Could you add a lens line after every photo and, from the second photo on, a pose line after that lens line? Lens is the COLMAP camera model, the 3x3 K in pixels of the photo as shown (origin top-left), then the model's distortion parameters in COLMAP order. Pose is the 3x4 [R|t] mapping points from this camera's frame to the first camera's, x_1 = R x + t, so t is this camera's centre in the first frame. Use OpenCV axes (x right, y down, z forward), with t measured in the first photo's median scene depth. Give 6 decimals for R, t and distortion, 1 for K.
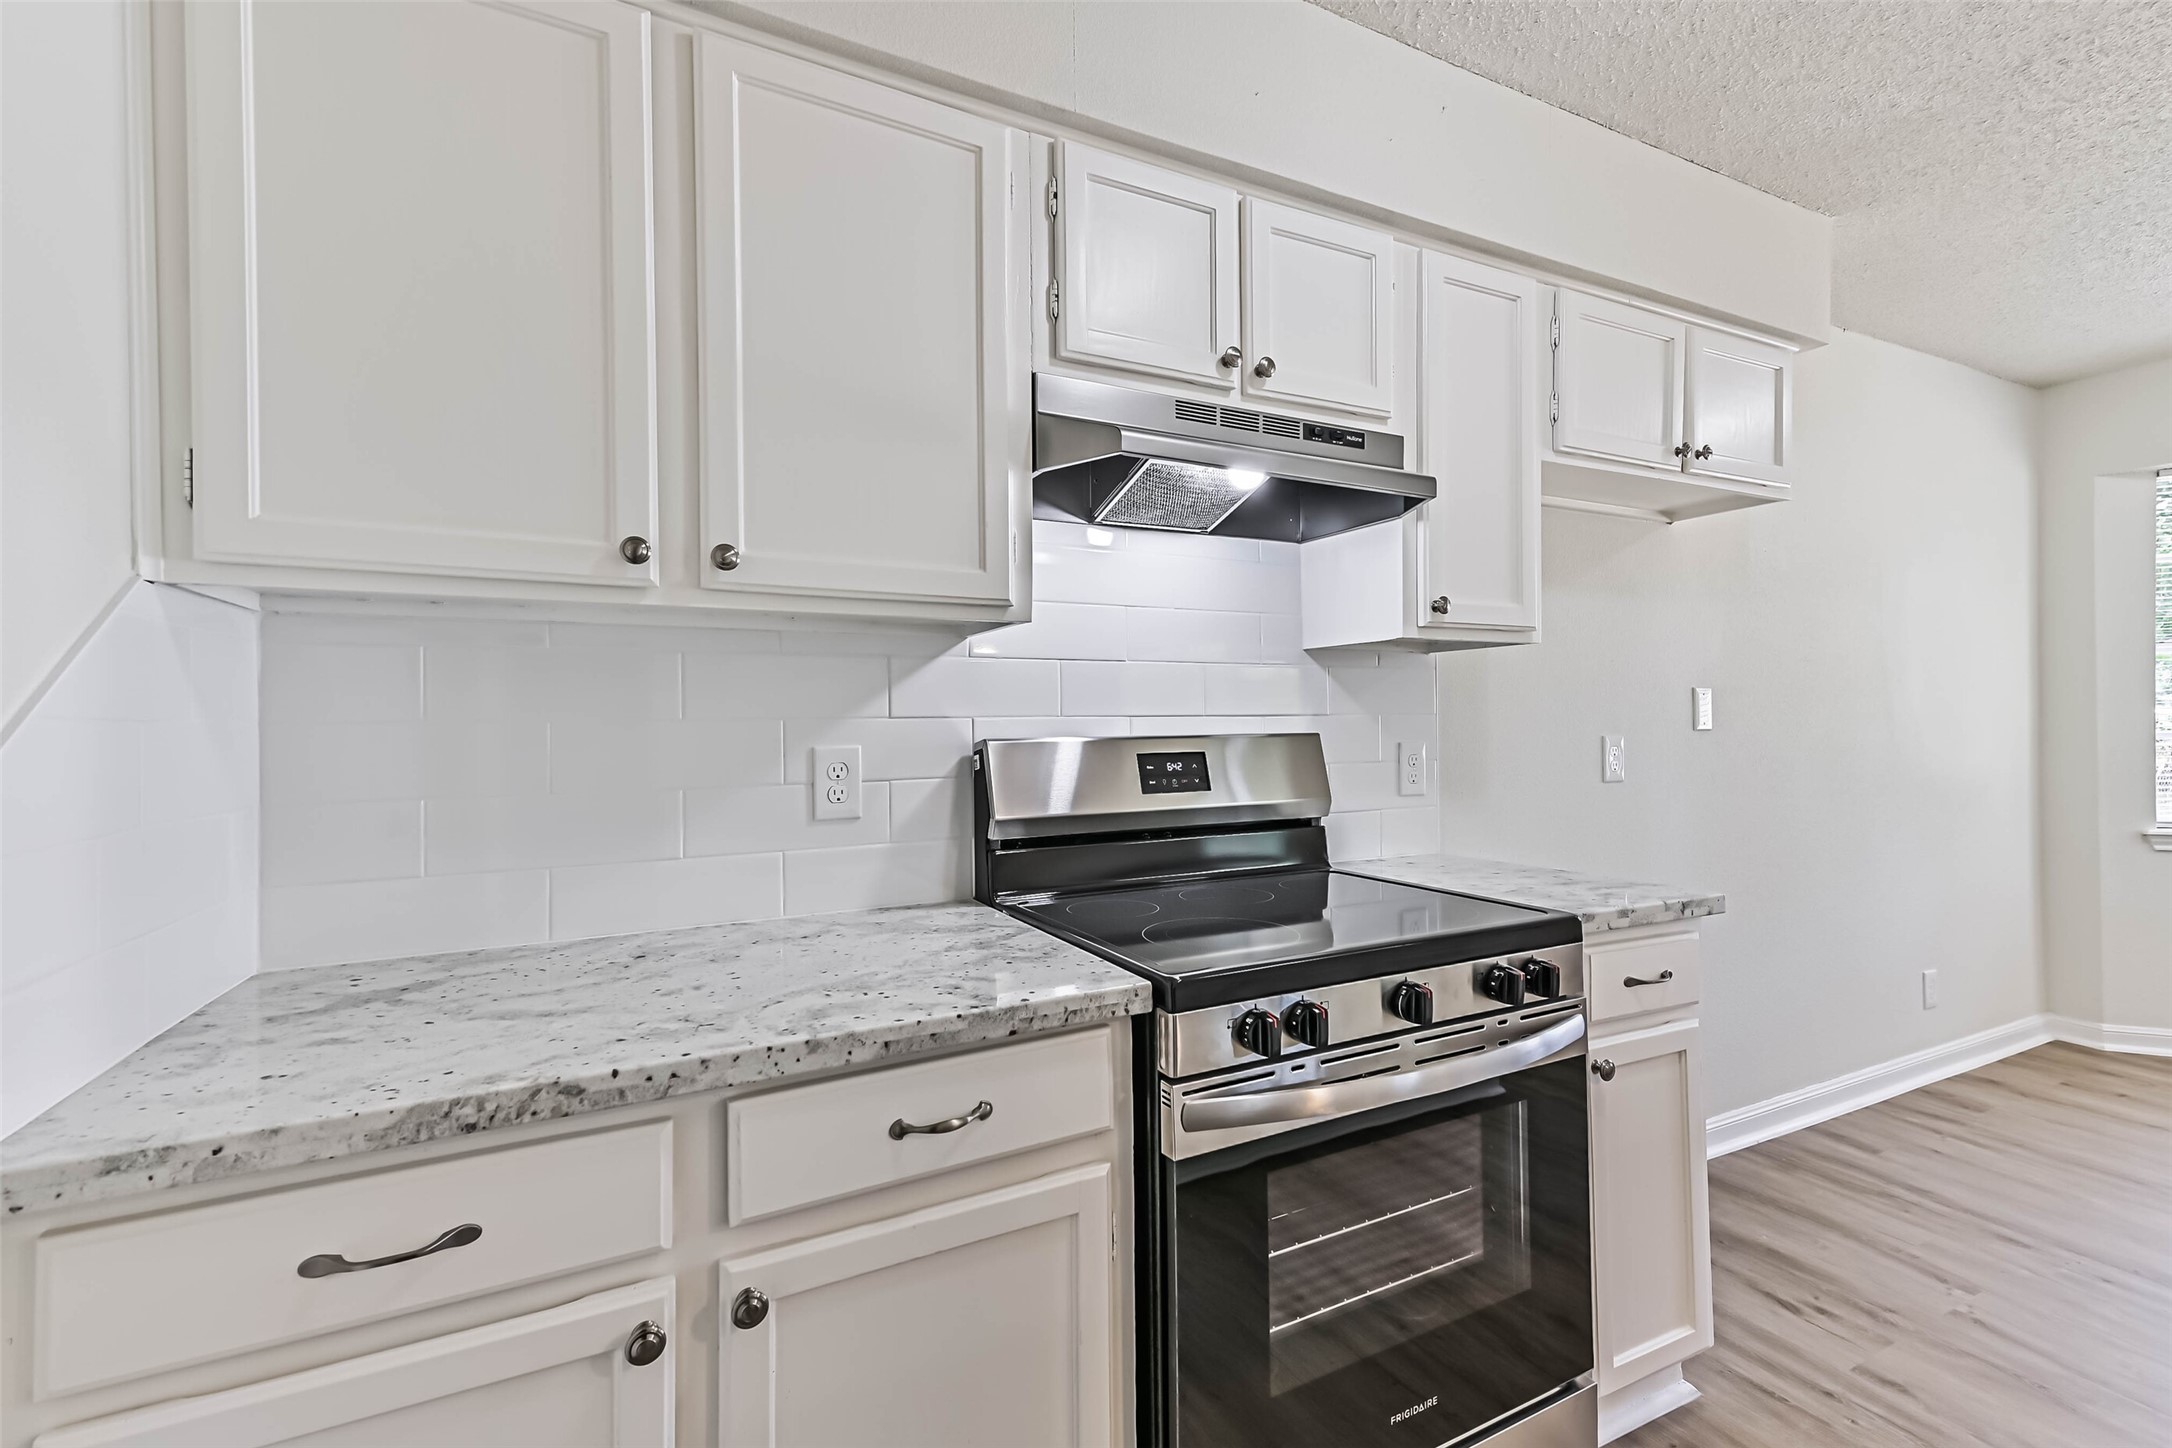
lens RADIAL K [[934.1, 0, 1051.1], [0, 934.1, 725.4], [0, 0, 1]] dist [0.027467, -0.003057]
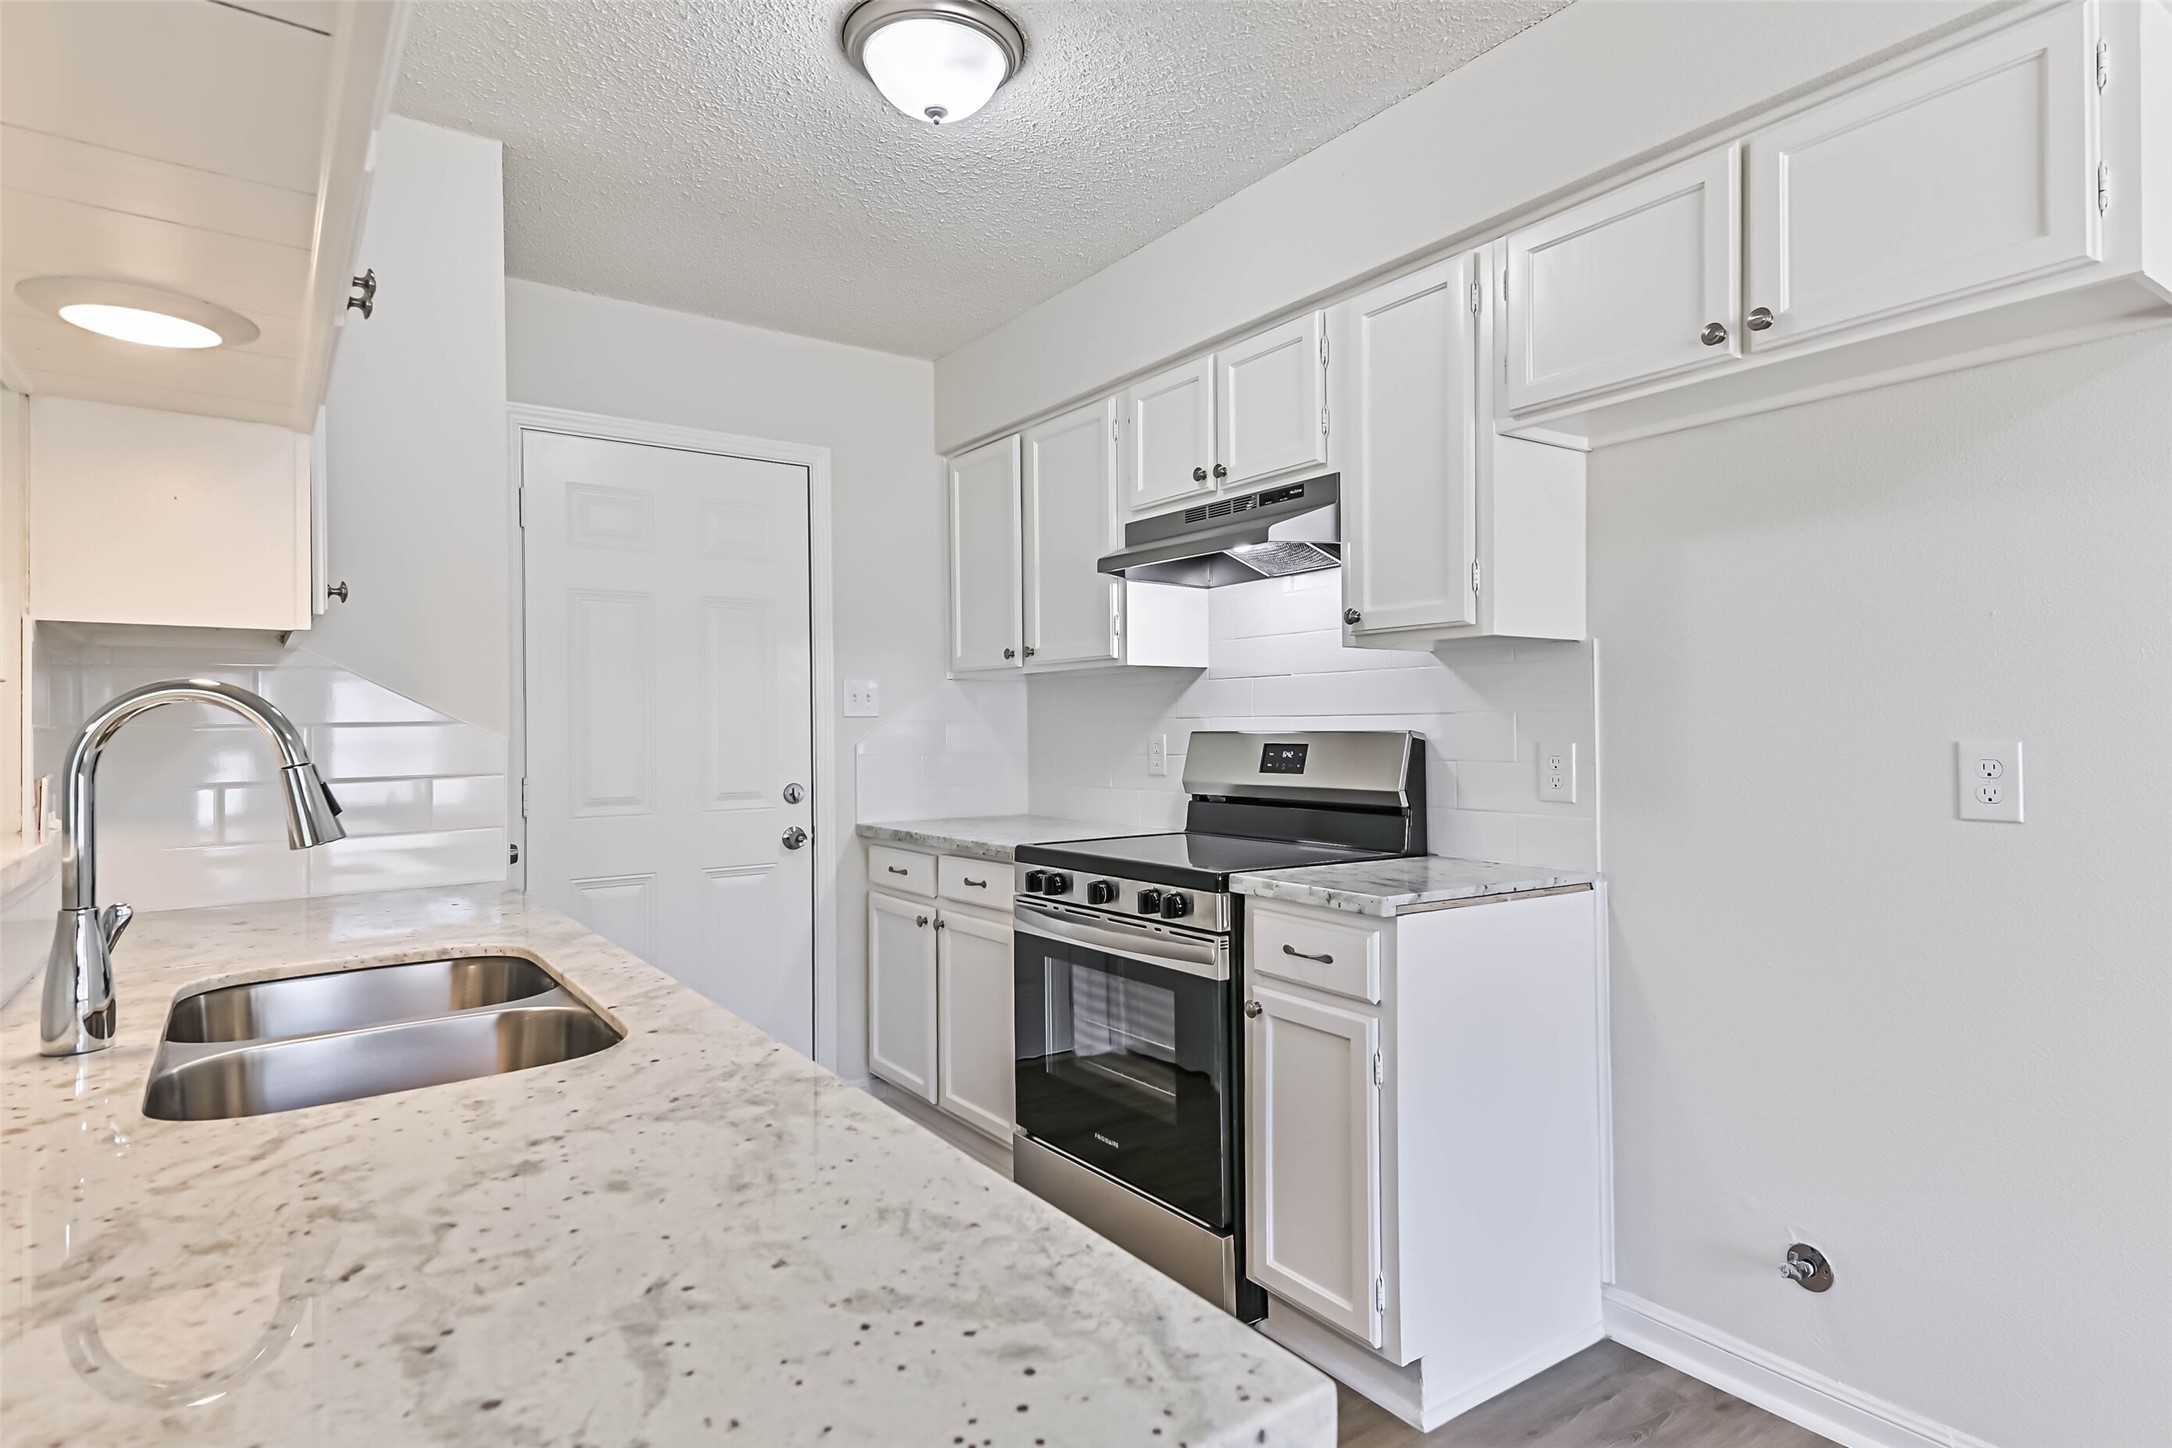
lens RADIAL K [[1160.4, 0, 1090.2], [0, 1160.4, 714.5], [0, 0, 1]] dist [0.049388, -0.002189]
pose [[0.155553, 0.004466, -0.987817, 1.725658], [0.013218, 0.999891, 0.006602, -0.026660], [0.987739, -0.014084, 0.155477, 0.476823]]
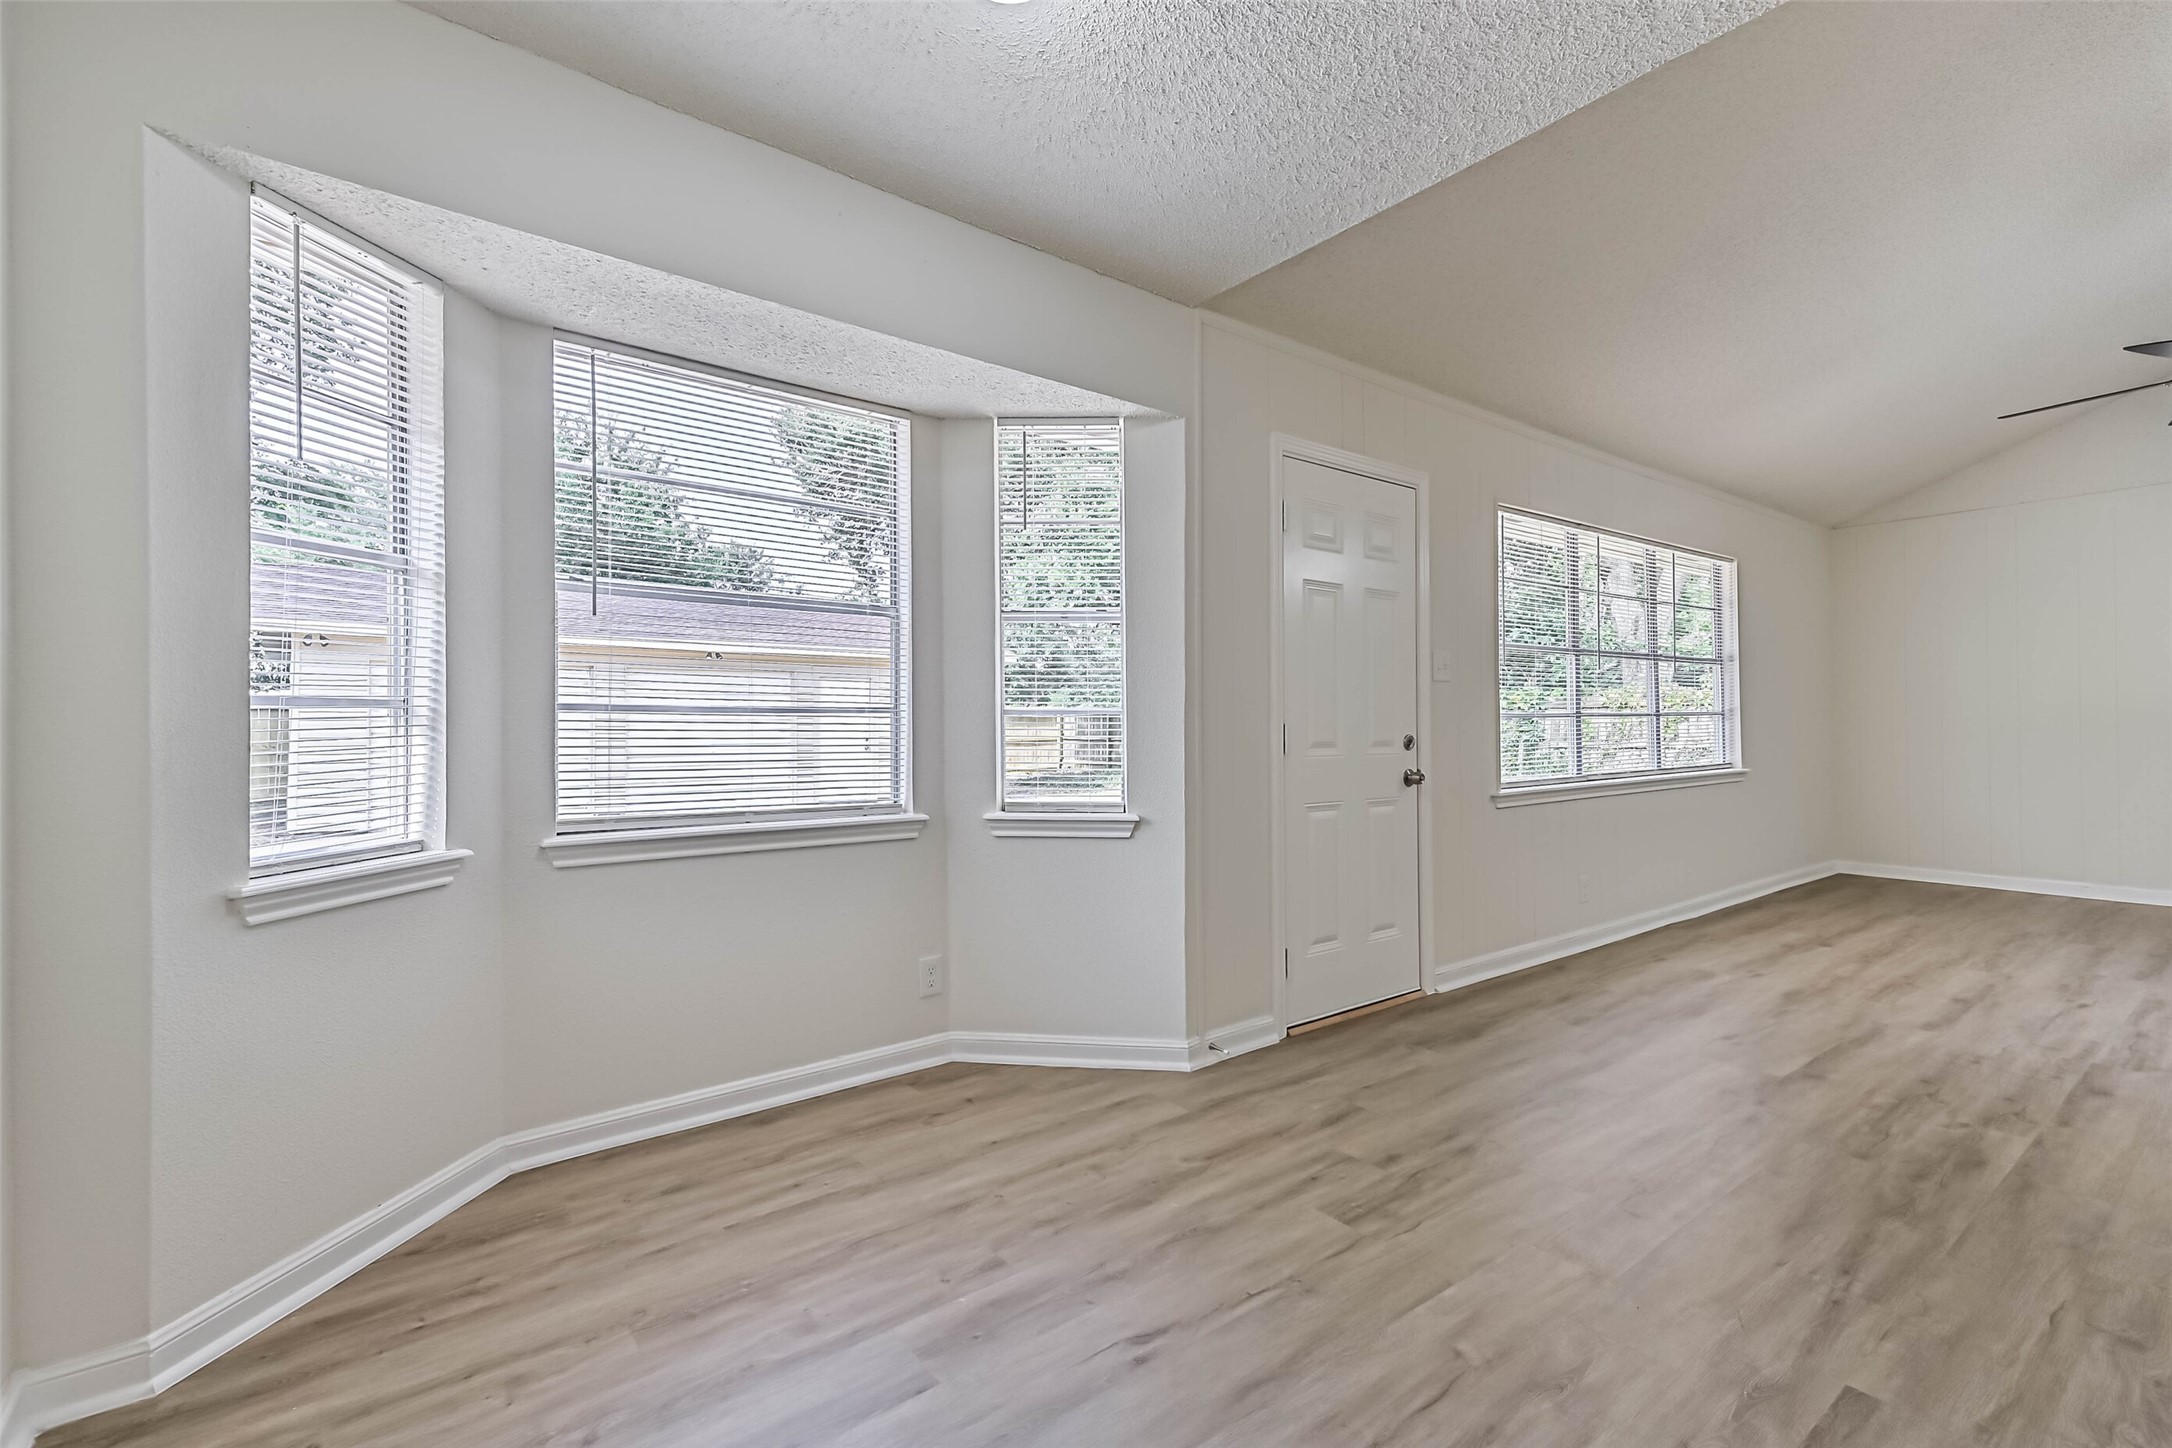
lens RADIAL K [[934.1, 0, 1114.1], [0, 934.1, 724.0], [0, 0, 1]] dist [0.027467, -0.003057]
pose [[-0.204759, 0.018910, 0.978630, 1.067954], [0.004338, 0.999821, -0.018412, 0.065330], [-0.978803, 0.000476, -0.204804, 1.255693]]
